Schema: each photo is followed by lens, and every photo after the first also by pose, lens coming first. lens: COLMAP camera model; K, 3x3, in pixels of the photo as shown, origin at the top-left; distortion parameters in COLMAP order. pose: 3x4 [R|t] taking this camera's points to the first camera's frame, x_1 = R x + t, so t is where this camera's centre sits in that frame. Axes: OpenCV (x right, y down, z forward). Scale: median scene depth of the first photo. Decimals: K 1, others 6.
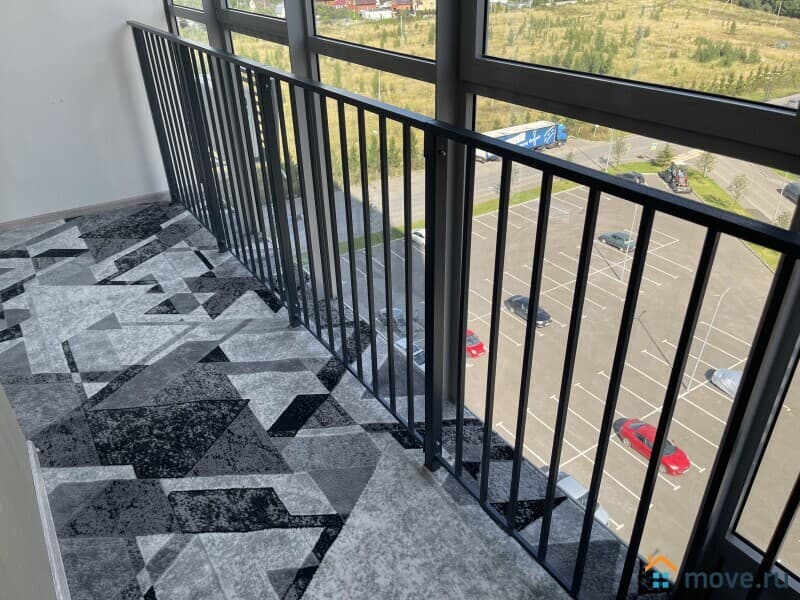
lens RADIAL K [[591.8, 0, 395.0], [0, 591.8, 296.7], [0, 0, 1]] dist [0.078988, -0.096189]
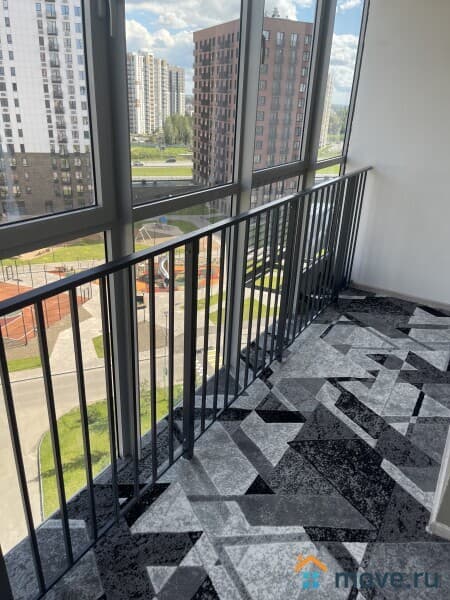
lens RADIAL K [[460.5, 0, 212.6], [0, 460.5, 300.4], [0, 0, 1]] dist [0.081852, -0.114297]
pose [[-0.421311, -0.349904, 0.836698, -0.973086], [0.431069, 0.734436, 0.524199, -0.714351], [-0.797920, 0.581525, -0.158593, 1.149295]]
